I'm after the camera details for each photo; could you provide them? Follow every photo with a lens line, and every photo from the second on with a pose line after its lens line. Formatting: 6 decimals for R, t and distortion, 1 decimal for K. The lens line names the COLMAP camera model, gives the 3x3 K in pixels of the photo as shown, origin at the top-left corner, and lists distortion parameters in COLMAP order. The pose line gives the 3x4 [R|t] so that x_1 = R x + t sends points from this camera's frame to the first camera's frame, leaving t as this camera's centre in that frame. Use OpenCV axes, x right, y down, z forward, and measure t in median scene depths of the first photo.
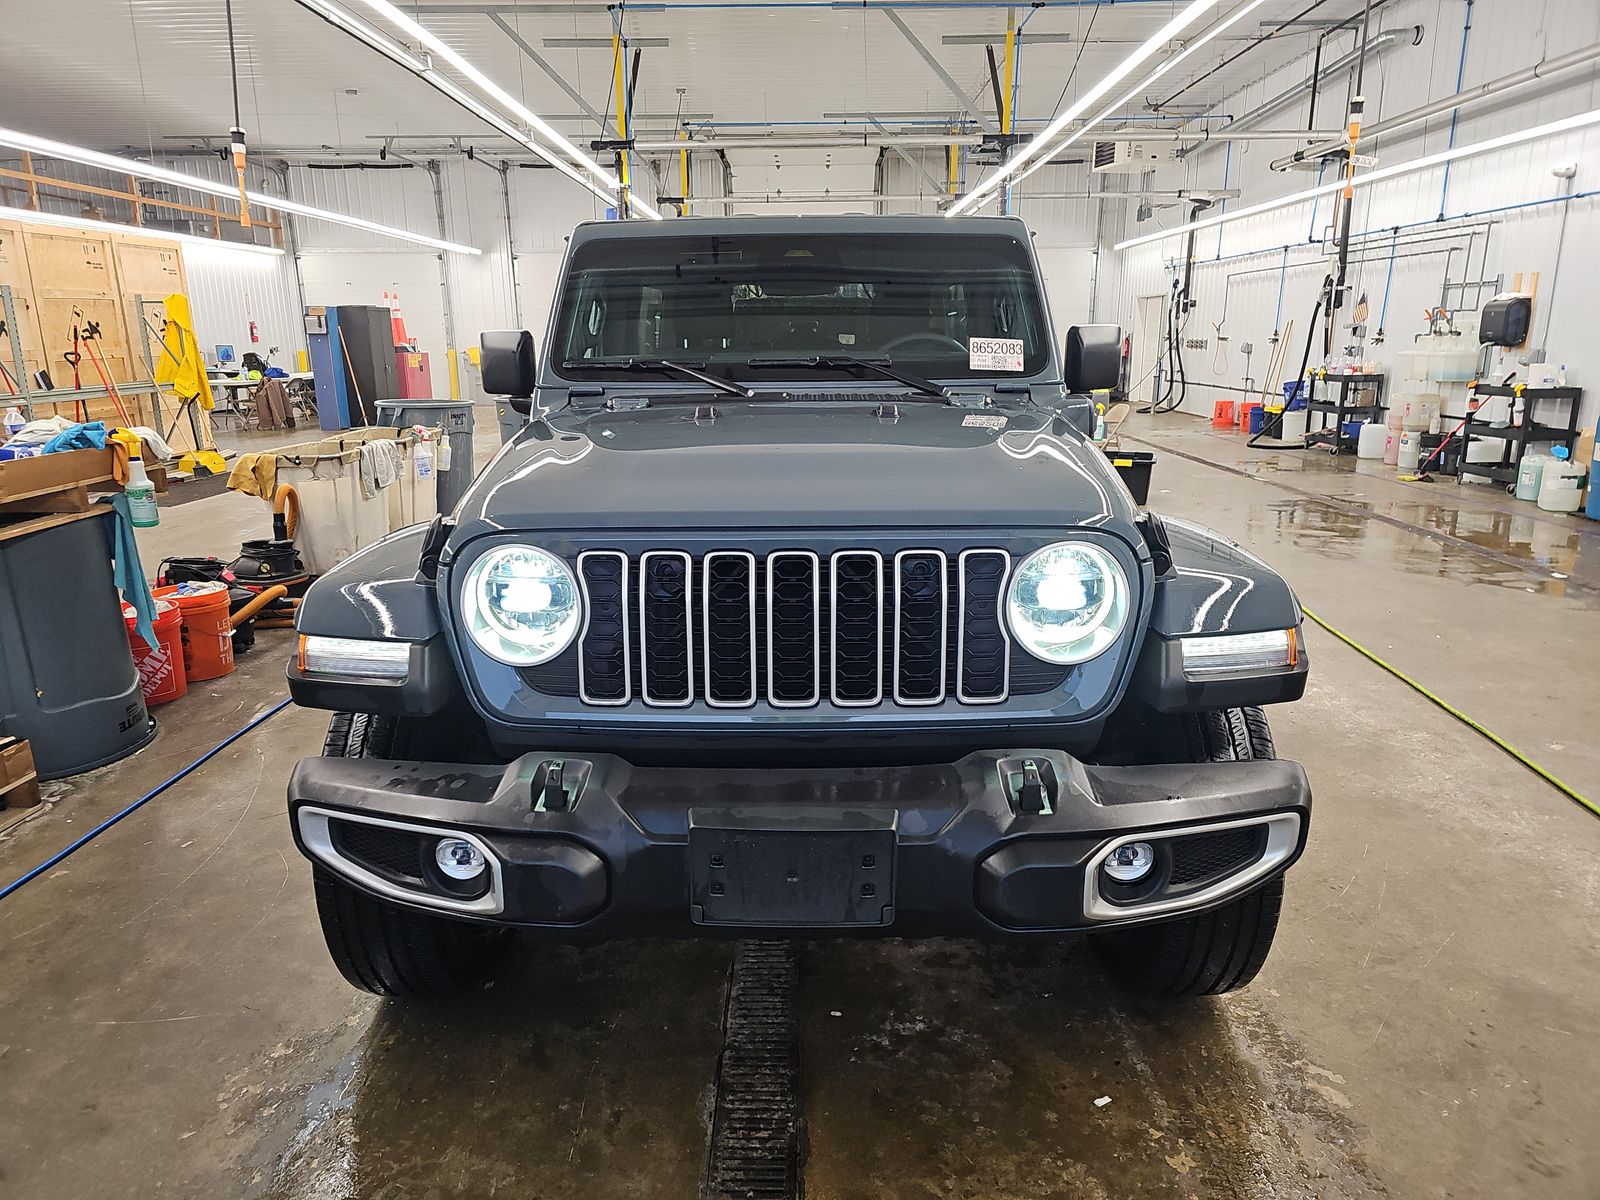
lens RADIAL K [[1060.2, 0, 787.9], [0, 1060.2, 599.0], [0, 0, 1]] dist [0.001646, -0.006719]
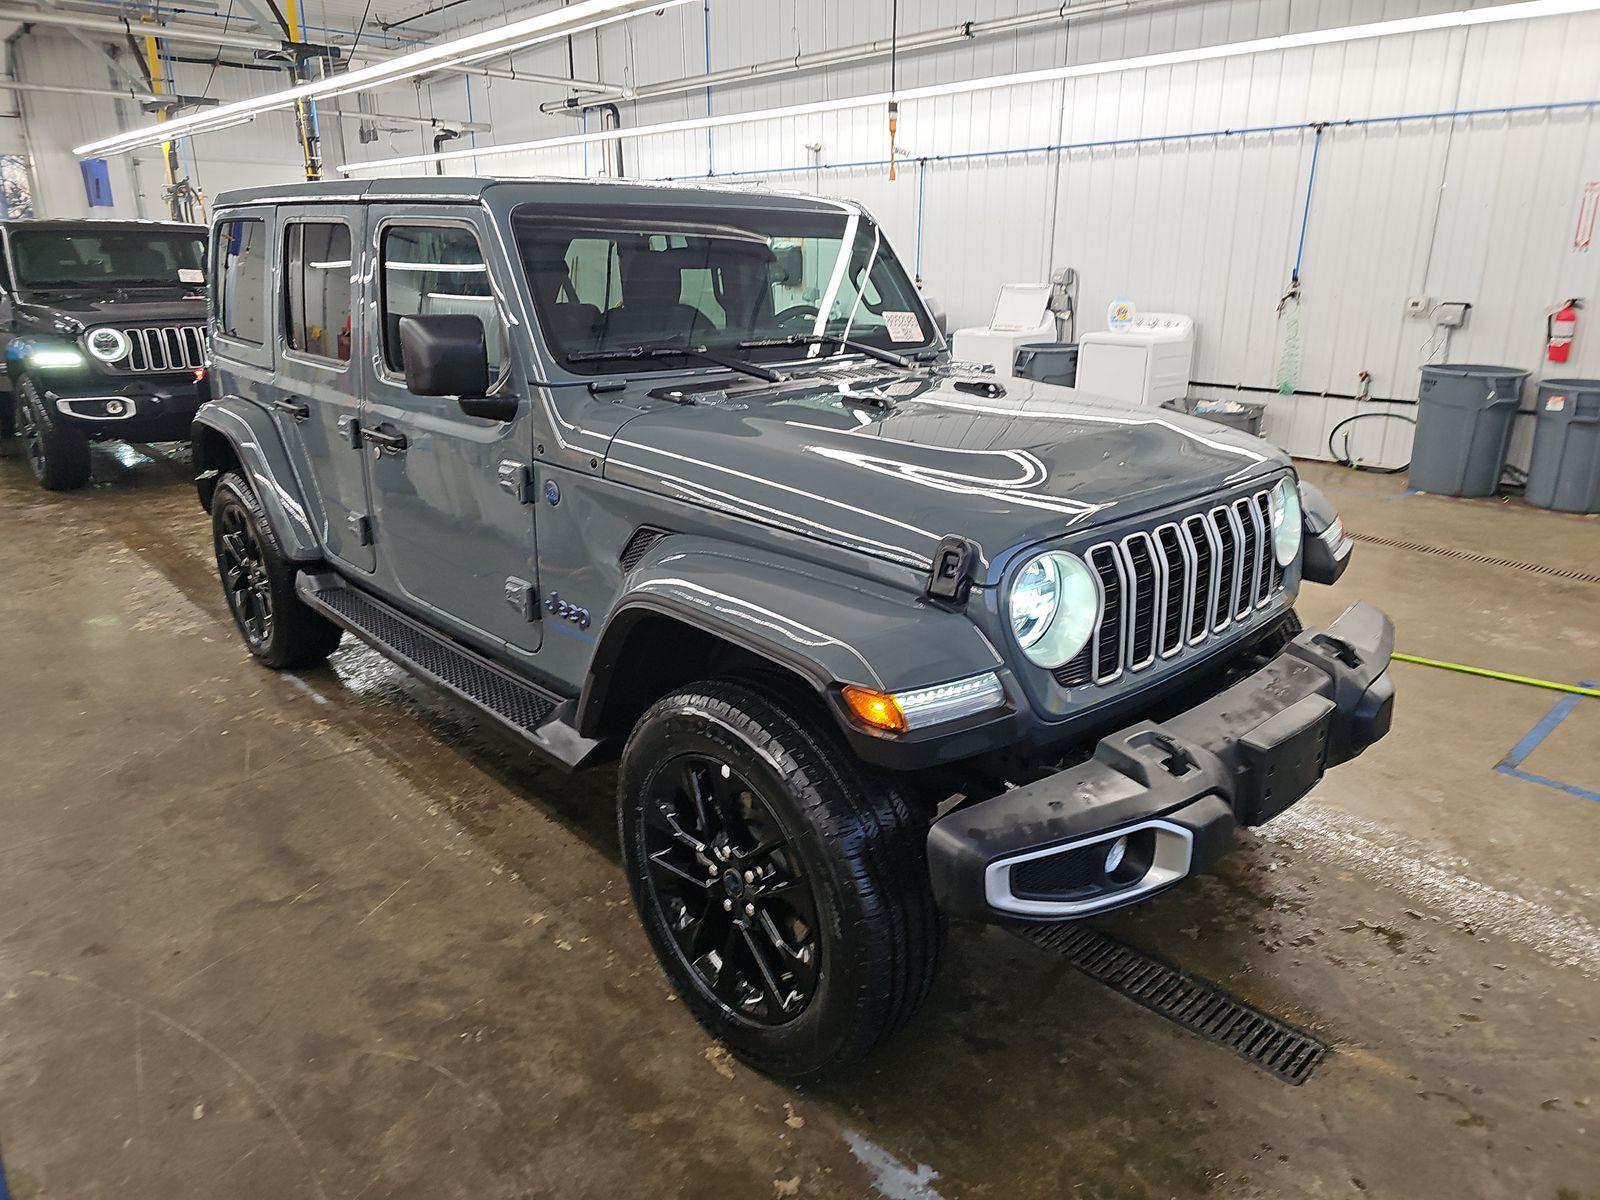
lens RADIAL K [[1060.2, 0, 791.7], [0, 1060.2, 595.8], [0, 0, 1]] dist [0.001646, -0.006719]
pose [[0.713256, -0.196415, 0.672821, -0.236179], [0.151937, 0.980435, 0.125148, -0.036118], [-0.684238, 0.012964, 0.729144, 0.091285]]
